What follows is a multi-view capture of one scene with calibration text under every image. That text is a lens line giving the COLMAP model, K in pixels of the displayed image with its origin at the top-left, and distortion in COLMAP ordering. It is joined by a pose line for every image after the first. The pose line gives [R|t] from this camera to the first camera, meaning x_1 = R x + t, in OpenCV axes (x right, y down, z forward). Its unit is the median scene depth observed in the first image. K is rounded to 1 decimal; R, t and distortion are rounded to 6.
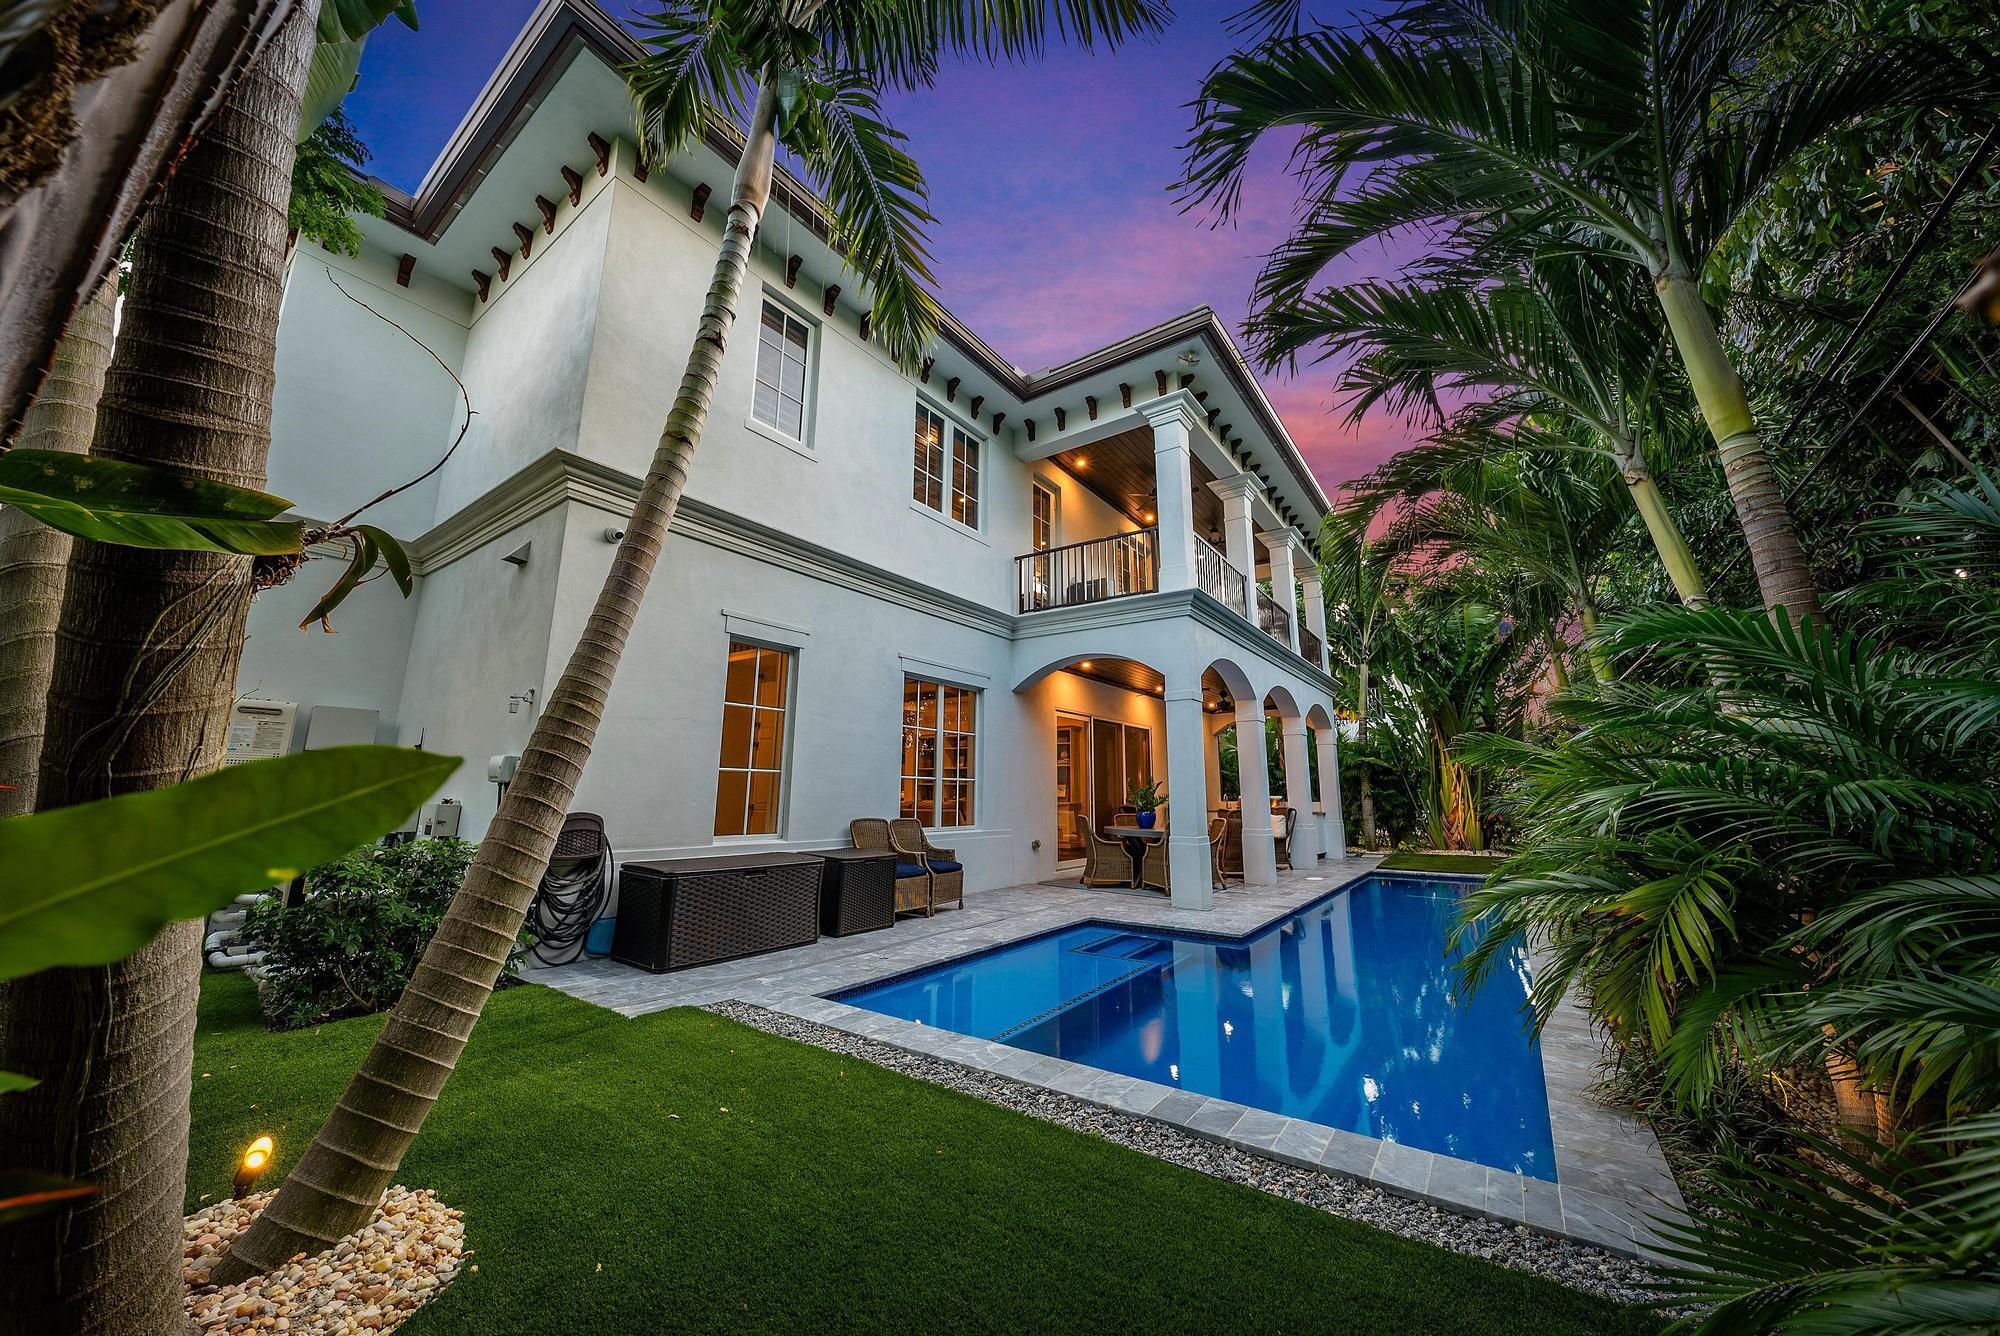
lens RADIAL K [[698.6, 0, 1003.8], [0, 698.6, 659.6], [0, 0, 1]] dist [-0.003196, 0.000101]
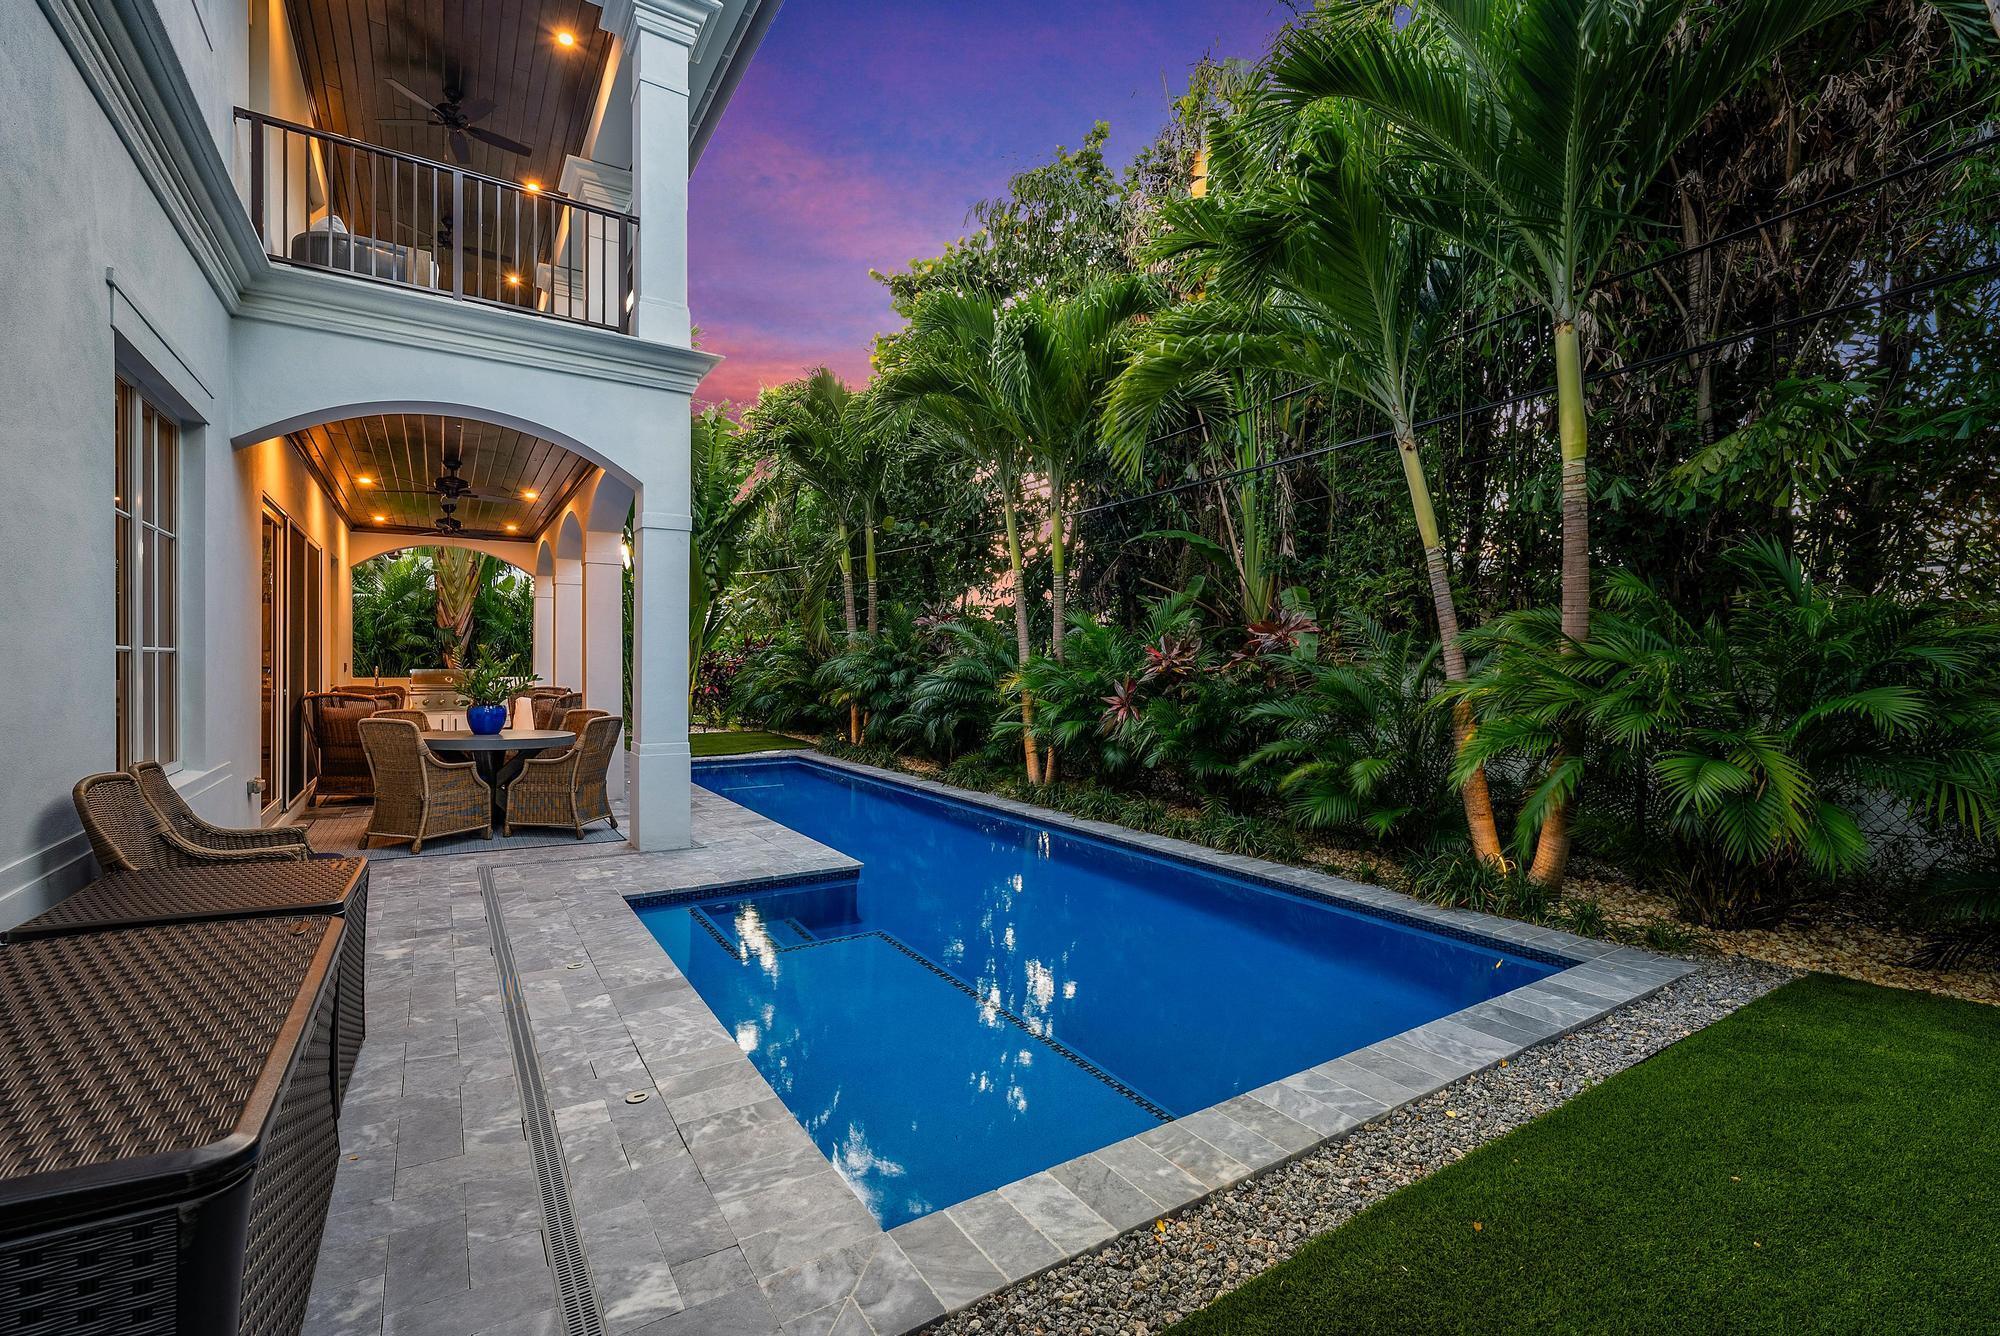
lens RADIAL K [[875.6, 0, 1001.6], [0, 875.6, 671.0], [0, 0, 1]] dist [-0.001901, 0.000207]
pose [[0.372598, -0.012432, 0.927910, -0.806908], [-0.180435, 0.979857, 0.085581, 0.138143], [-0.910282, -0.199315, 0.362850, 0.944672]]
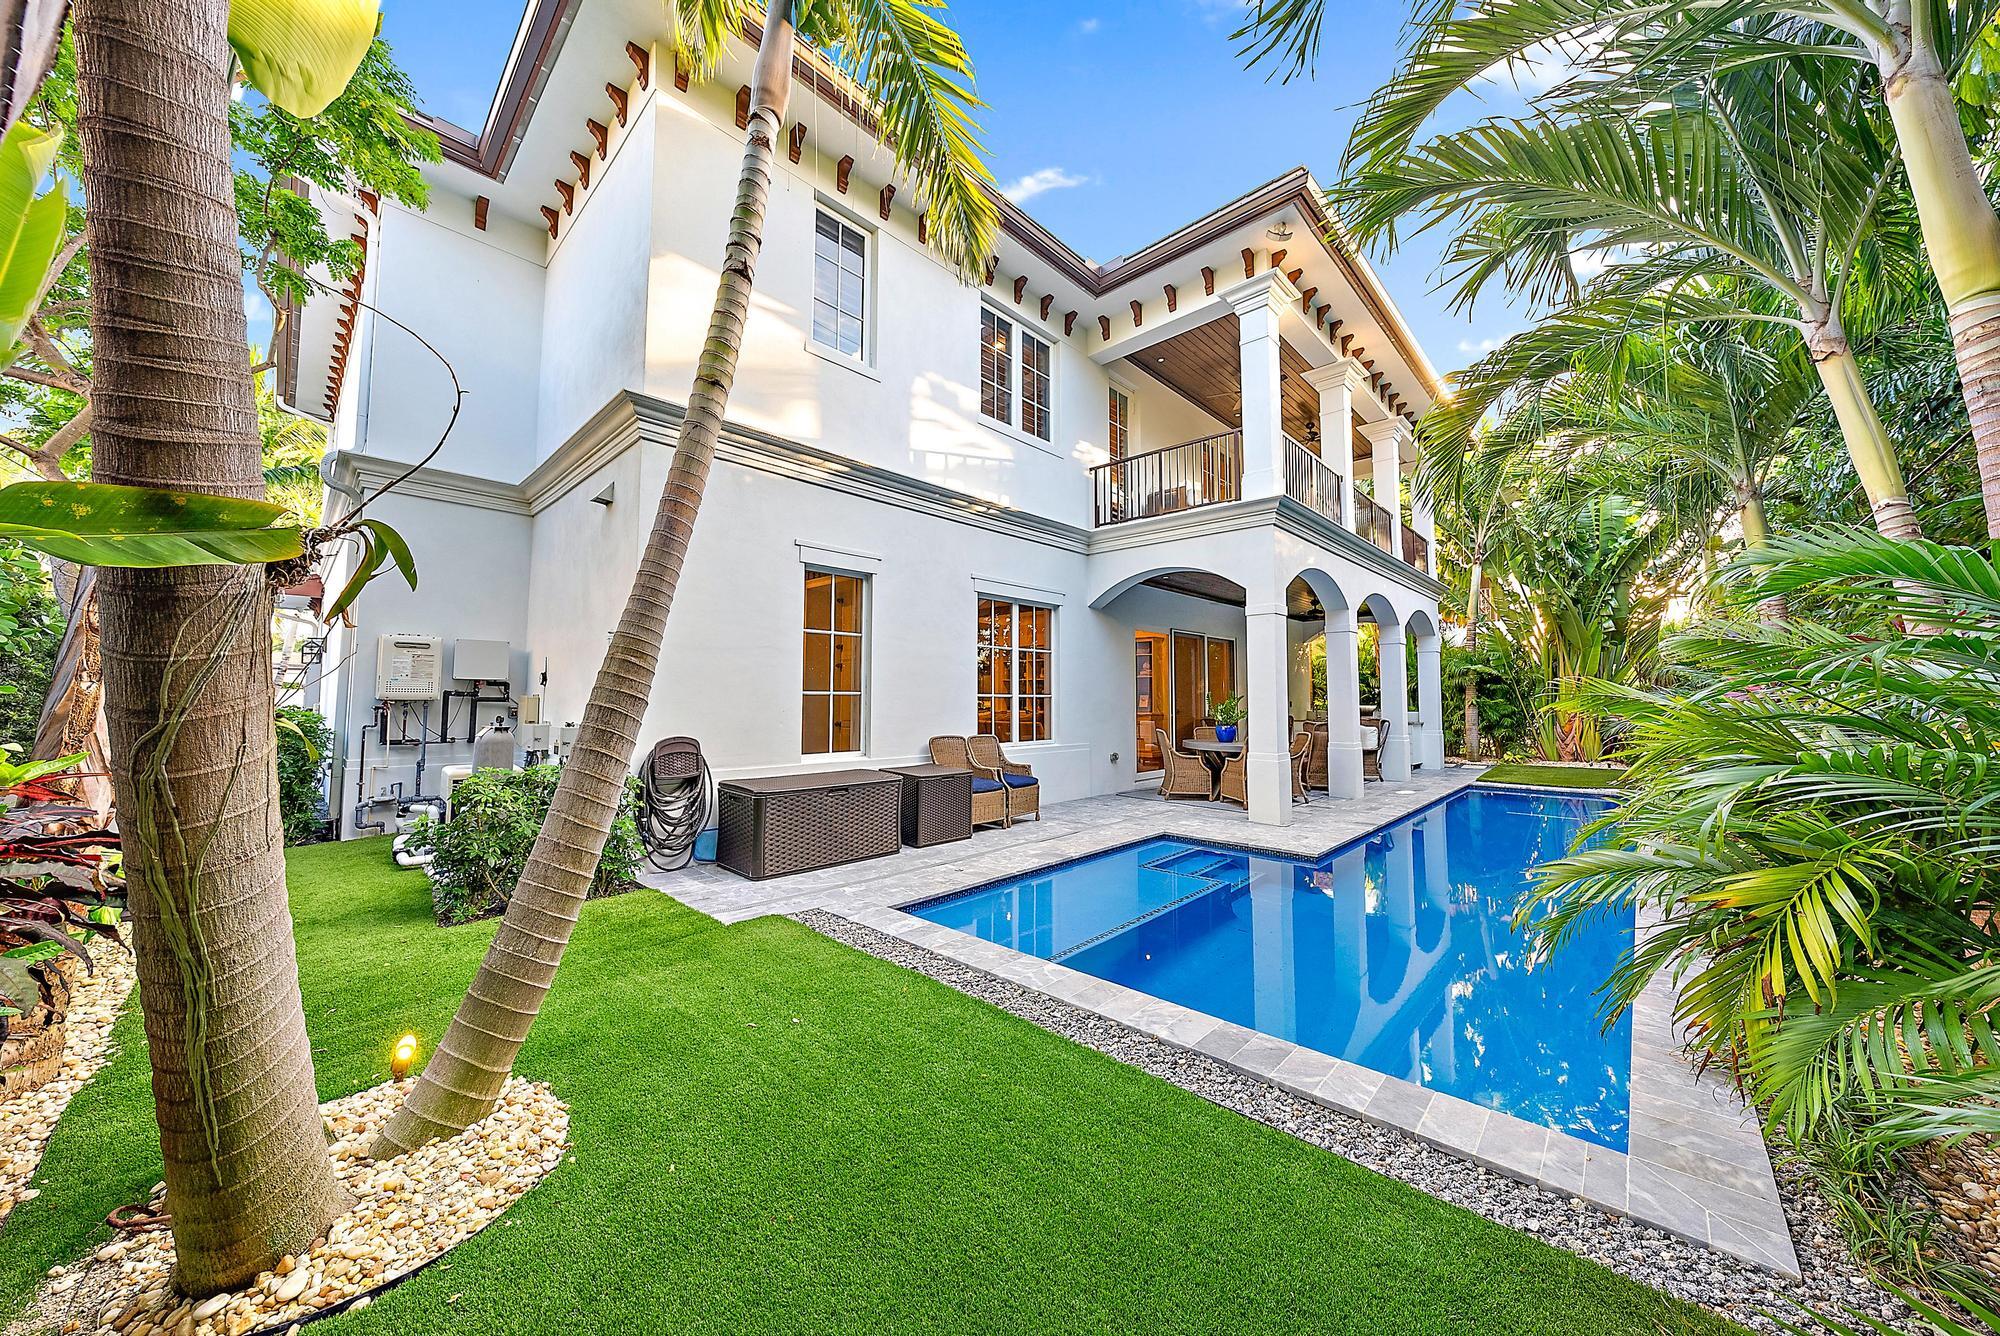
lens RADIAL K [[686.0, 0, 1004.1], [0, 686.0, 658.0], [0, 0, 1]] dist [-0.004810, 0.001024]
pose [[0.991176, -0.012225, -0.131990, 0.052432], [0.029839, 0.990759, 0.132312, -0.037660], [0.129153, -0.135083, 0.982381, 0.042349]]
